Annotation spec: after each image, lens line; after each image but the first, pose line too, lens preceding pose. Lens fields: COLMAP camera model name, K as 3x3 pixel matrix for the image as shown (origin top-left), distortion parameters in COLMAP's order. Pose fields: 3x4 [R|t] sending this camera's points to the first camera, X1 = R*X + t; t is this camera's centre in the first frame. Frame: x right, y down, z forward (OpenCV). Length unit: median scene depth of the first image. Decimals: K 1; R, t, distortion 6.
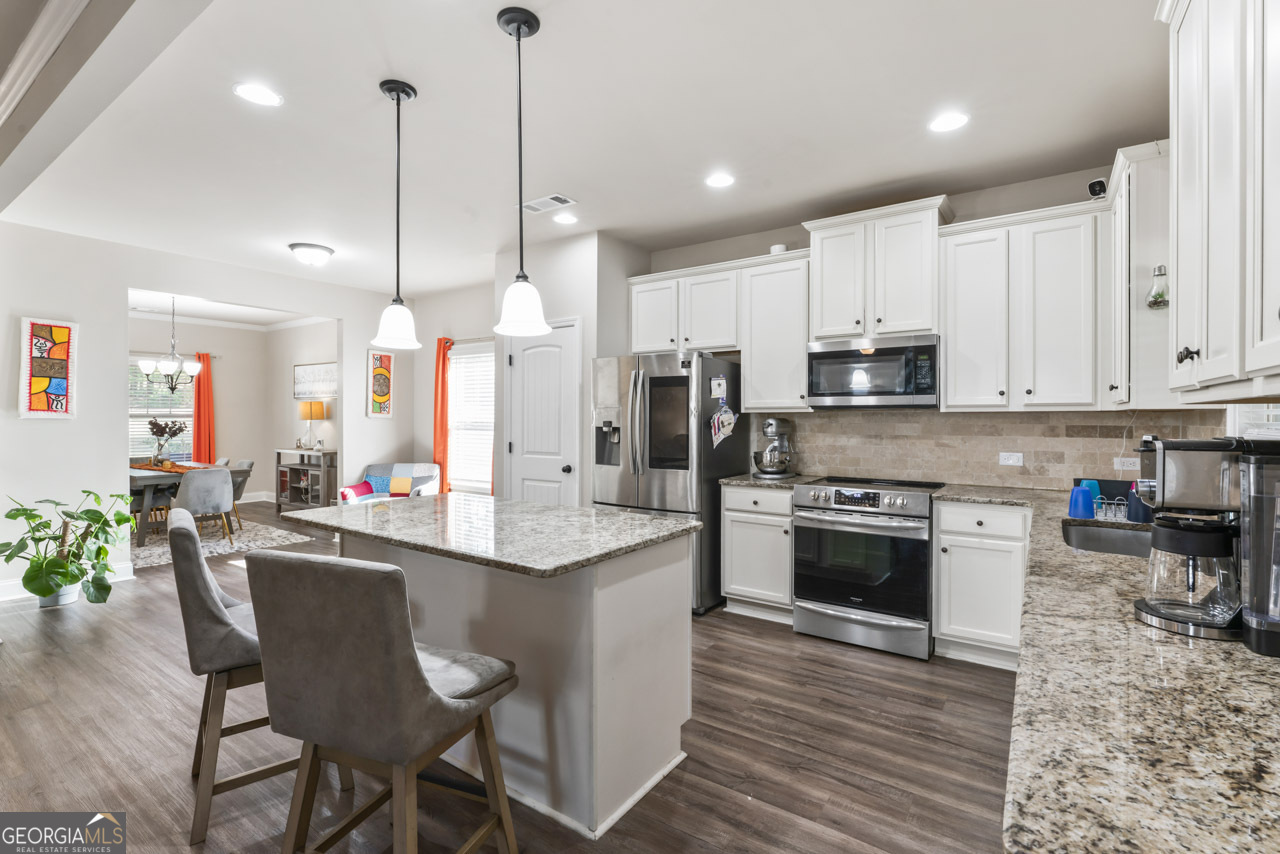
lens RADIAL K [[589.1, 0, 644.0], [0, 589.1, 419.7], [0, 0, 1]] dist [-0.001749, 0.001117]
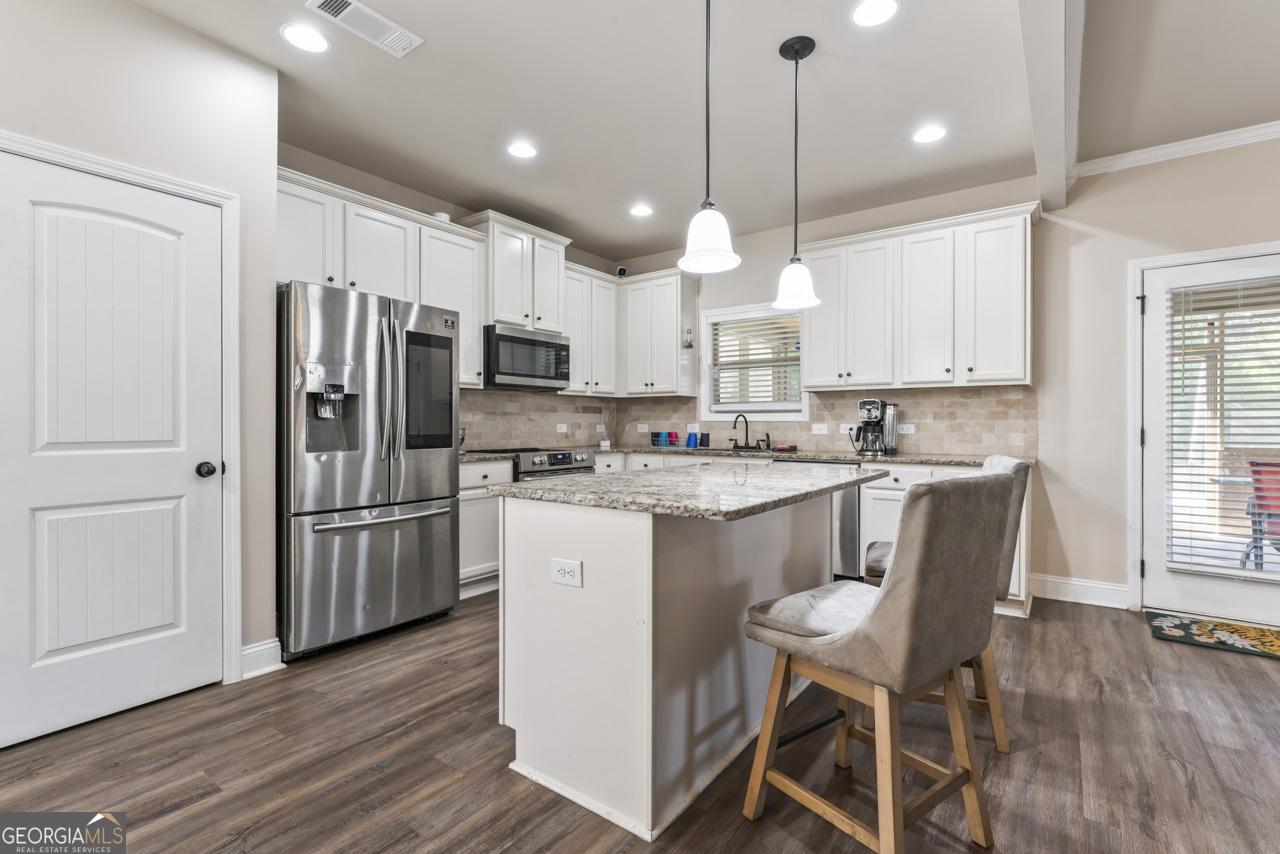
lens RADIAL K [[589.1, 0, 644.5], [0, 589.1, 425.6], [0, 0, 1]] dist [-0.001749, 0.001117]
pose [[0.009151, -0.002441, 0.999955, -0.801805], [0.004432, 0.999987, 0.002401, 0.054035], [-0.999948, 0.004410, 0.009162, 0.727133]]
